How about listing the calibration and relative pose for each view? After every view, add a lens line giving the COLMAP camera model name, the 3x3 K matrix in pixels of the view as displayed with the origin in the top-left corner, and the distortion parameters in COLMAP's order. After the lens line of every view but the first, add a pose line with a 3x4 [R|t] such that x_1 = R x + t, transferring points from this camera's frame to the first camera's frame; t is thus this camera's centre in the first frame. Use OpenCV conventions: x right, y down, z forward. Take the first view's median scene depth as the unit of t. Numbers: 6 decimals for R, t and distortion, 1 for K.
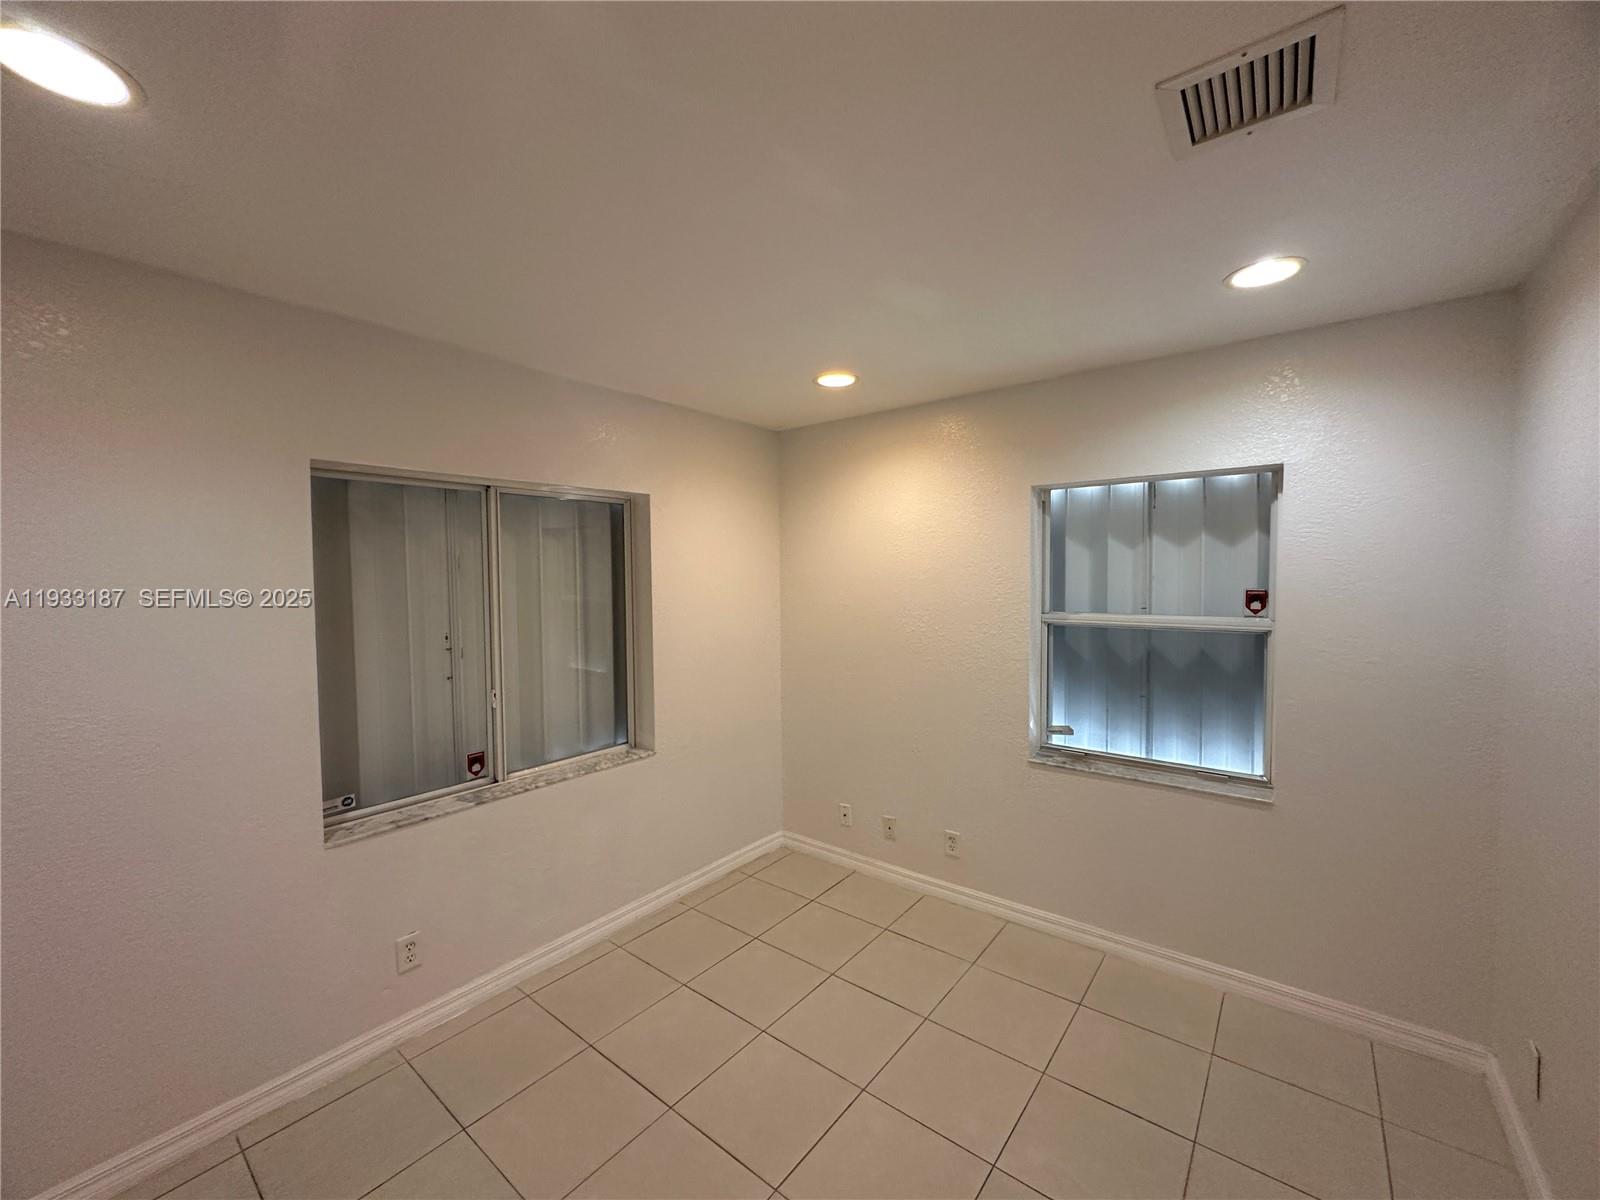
lens RADIAL K [[645.3, 0, 761.6], [0, 645.3, 597.9], [0, 0, 1]] dist [-0.001185, 0.000082]
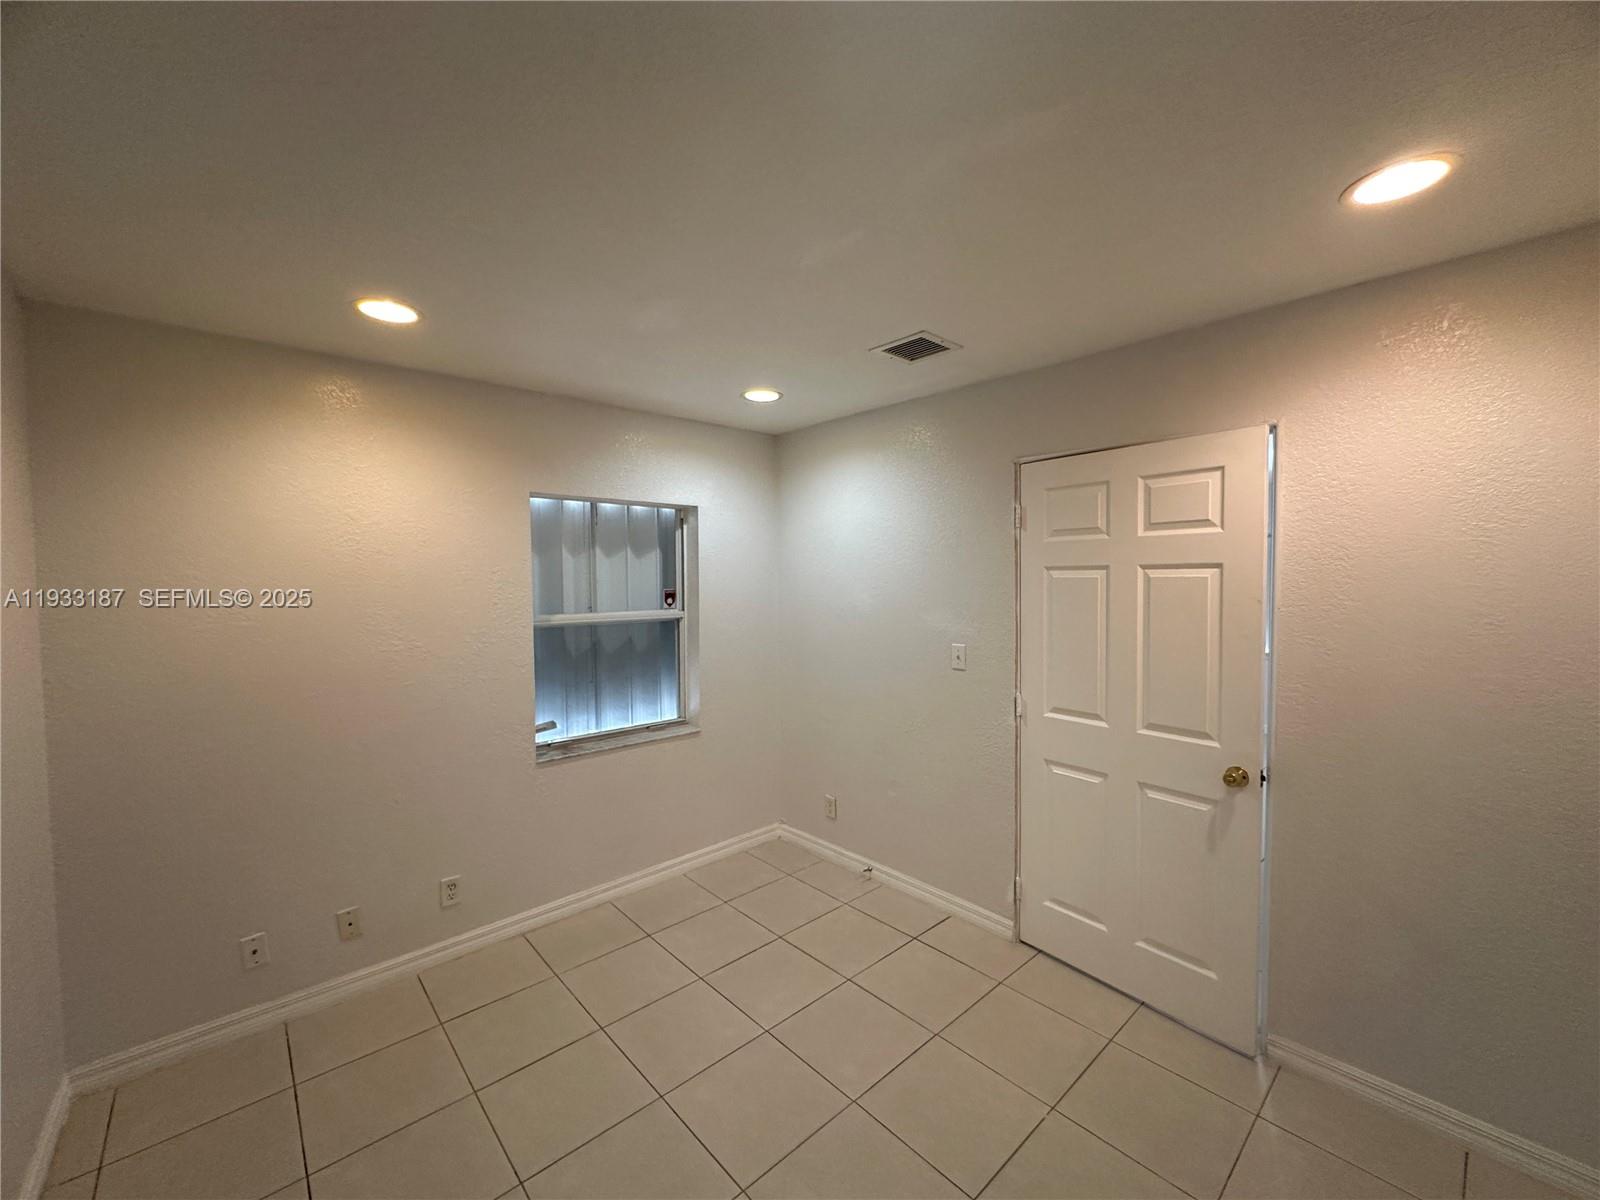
lens RADIAL K [[641.9, 0, 800.0], [0, 641.9, 600.0], [0, 0, 1]] dist [-0.002898, 0.000767]
pose [[0.137055, -0.027878, 0.990171, -0.543016], [0.043541, 0.998807, 0.022094, -0.007726], [-0.989606, 0.040085, 0.138106, 0.460958]]
